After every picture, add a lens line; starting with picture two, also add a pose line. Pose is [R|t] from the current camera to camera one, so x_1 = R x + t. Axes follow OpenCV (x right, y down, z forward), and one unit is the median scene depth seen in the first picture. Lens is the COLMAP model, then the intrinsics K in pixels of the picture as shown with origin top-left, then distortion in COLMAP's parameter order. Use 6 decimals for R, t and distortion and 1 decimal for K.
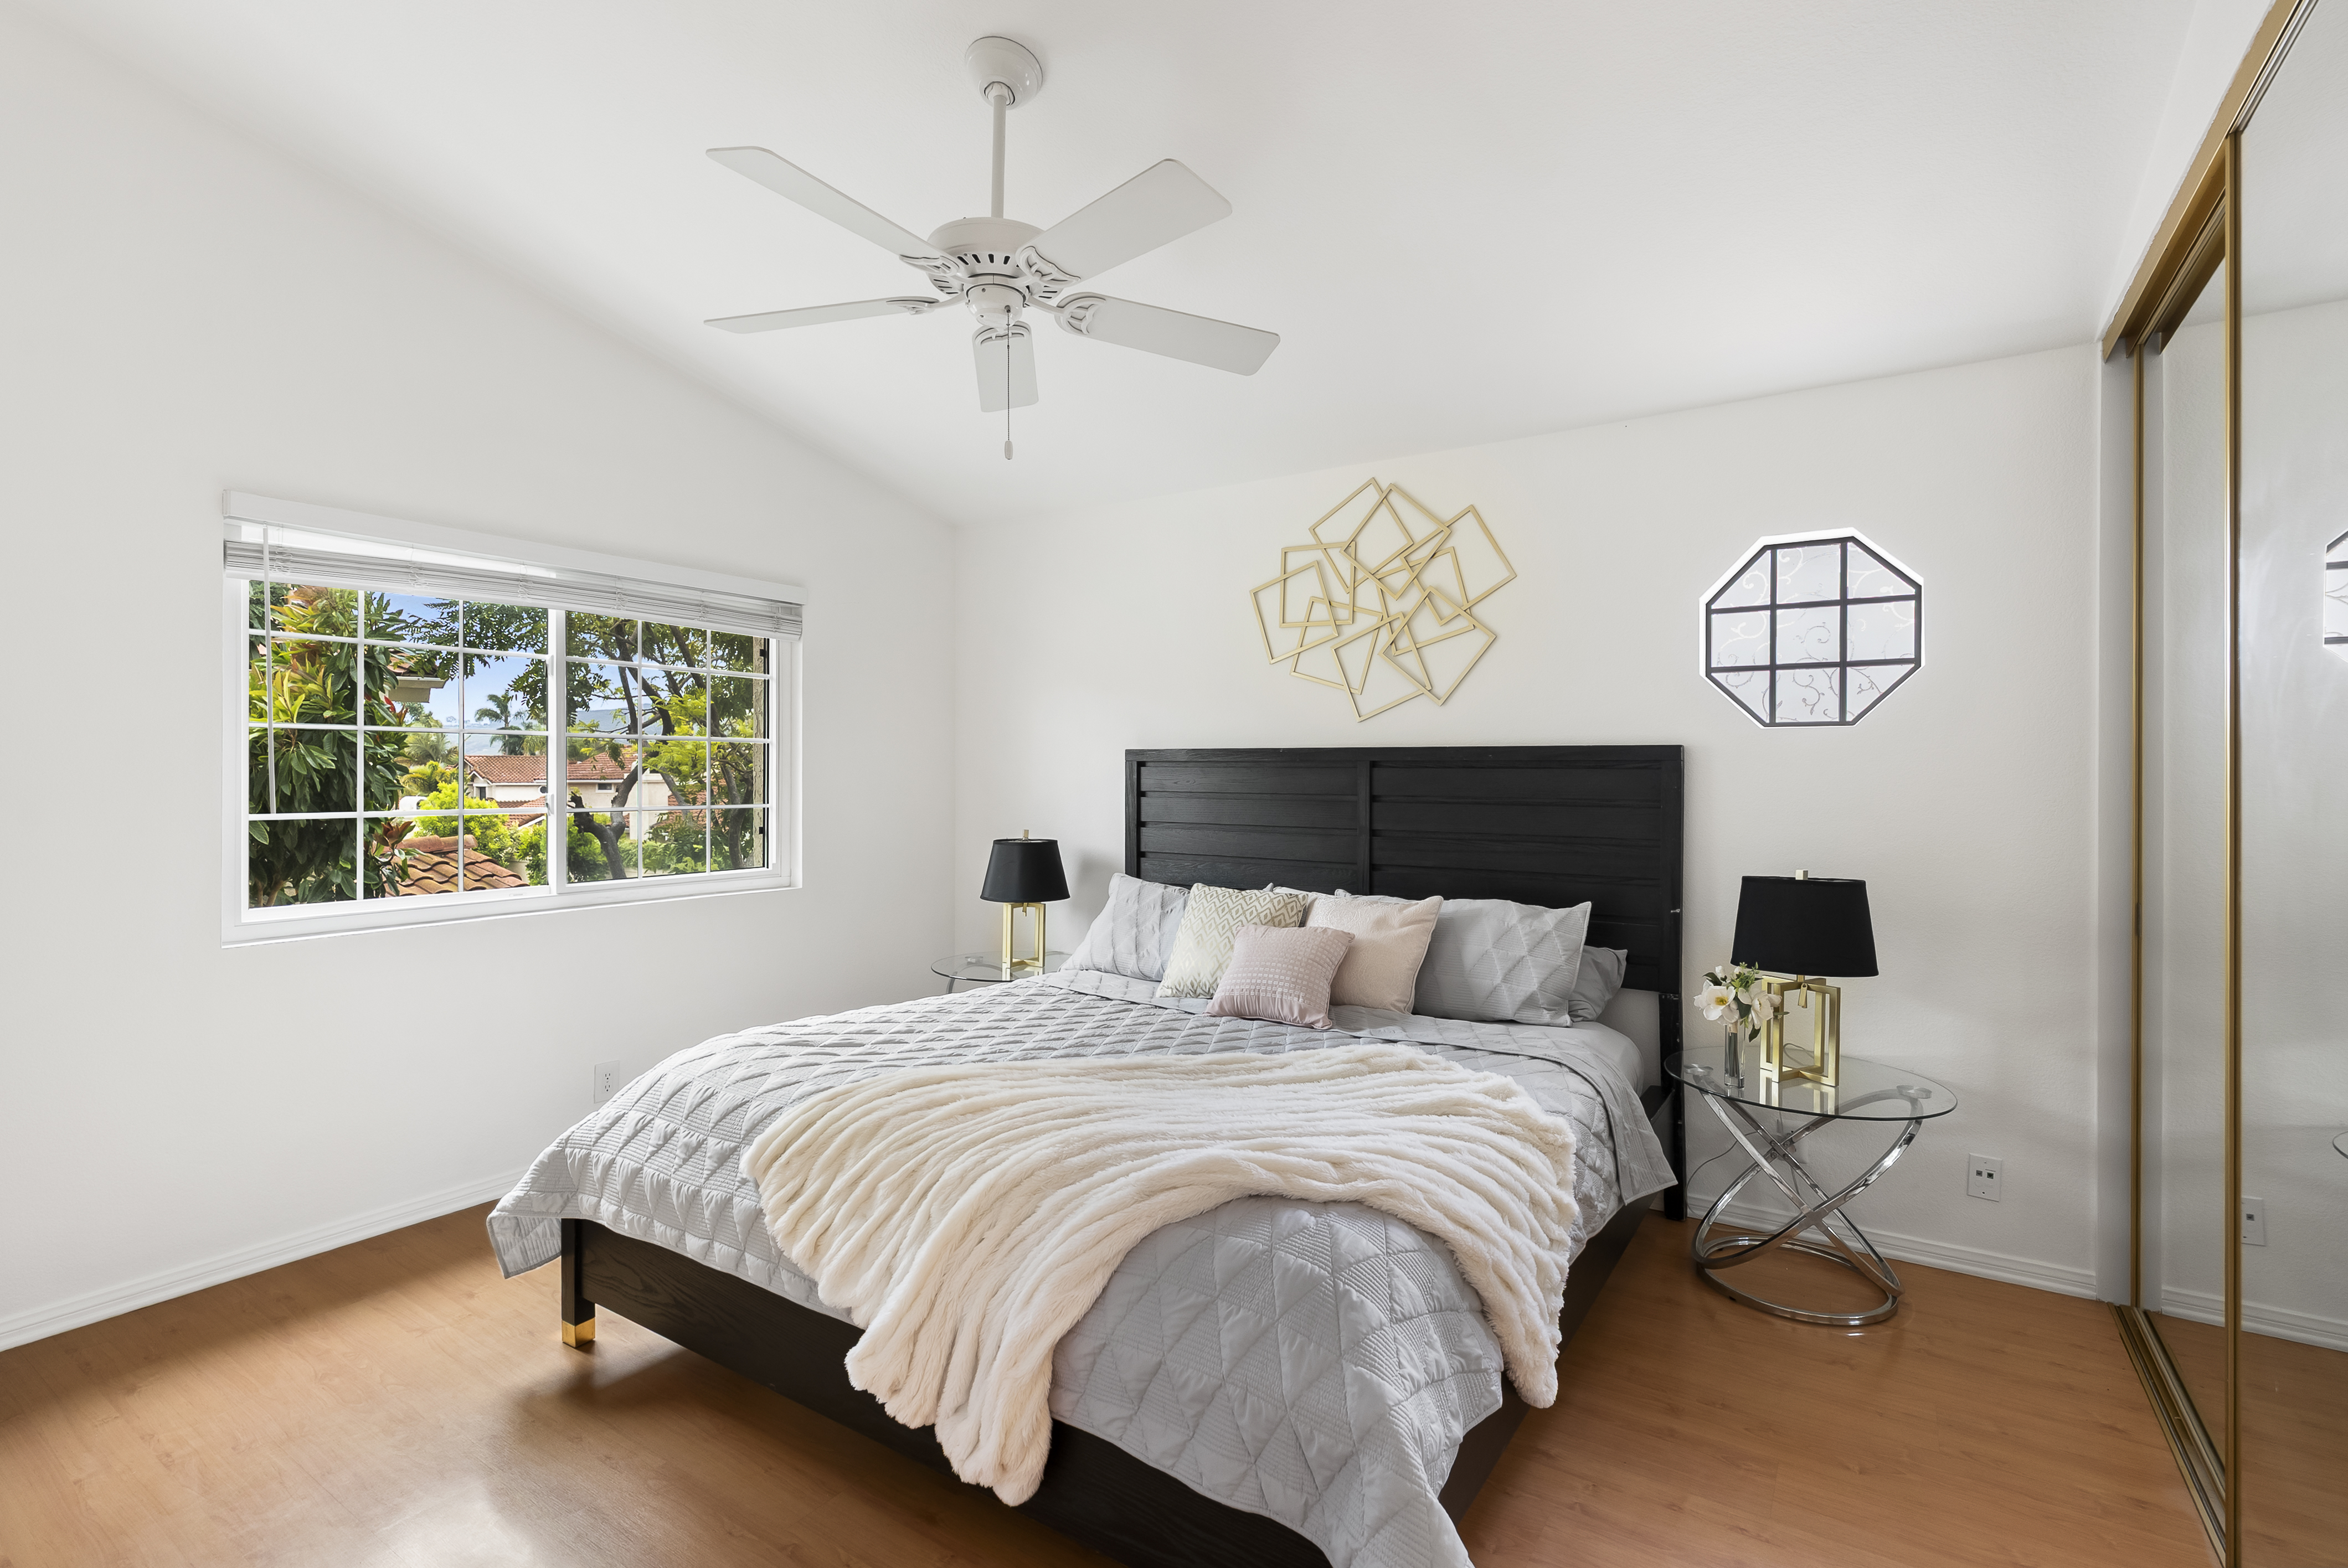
lens RADIAL K [[1081.7, 0, 1169.5], [0, 1081.7, 784.5], [0, 0, 1]] dist [-0.009890, 0.004303]
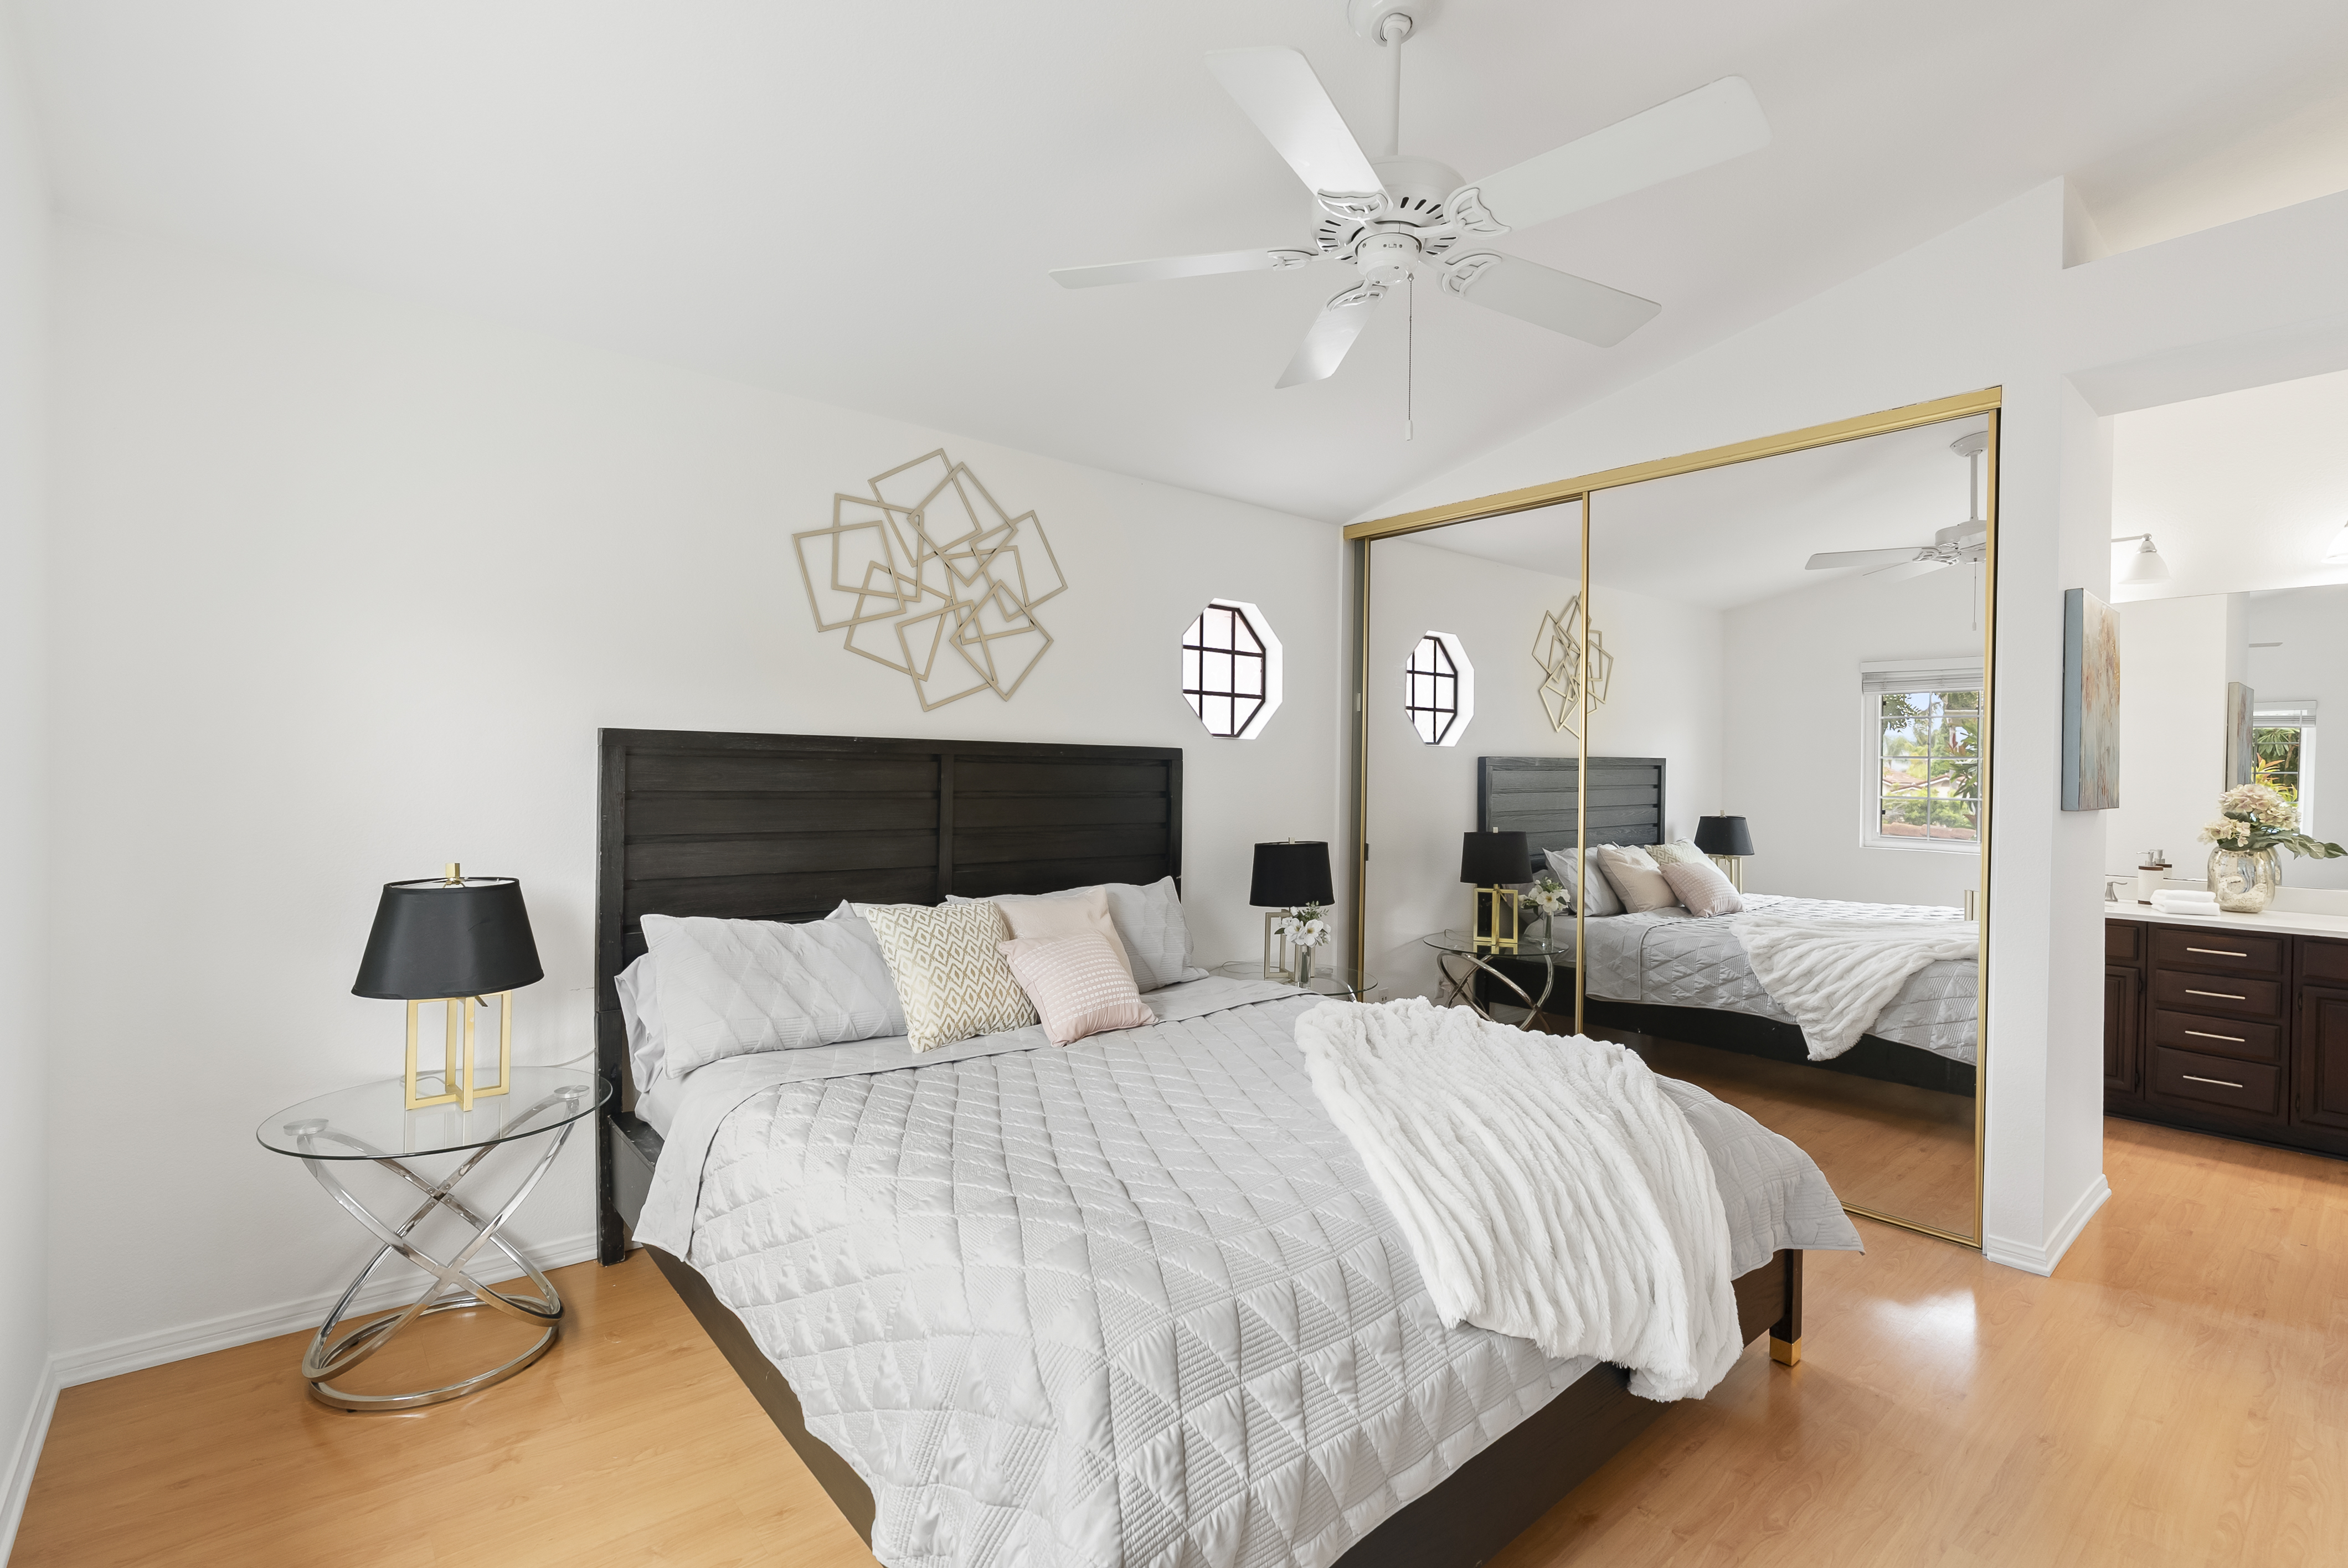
lens RADIAL K [[1081.7, 0, 1156.8], [0, 1081.7, 783.0], [0, 0, 1]] dist [-0.009890, 0.004303]
pose [[0.274929, -0.009296, 0.961420, -0.655517], [0.000463, 0.999954, 0.009536, -0.005921], [-0.961464, -0.002177, 0.274921, 0.568566]]
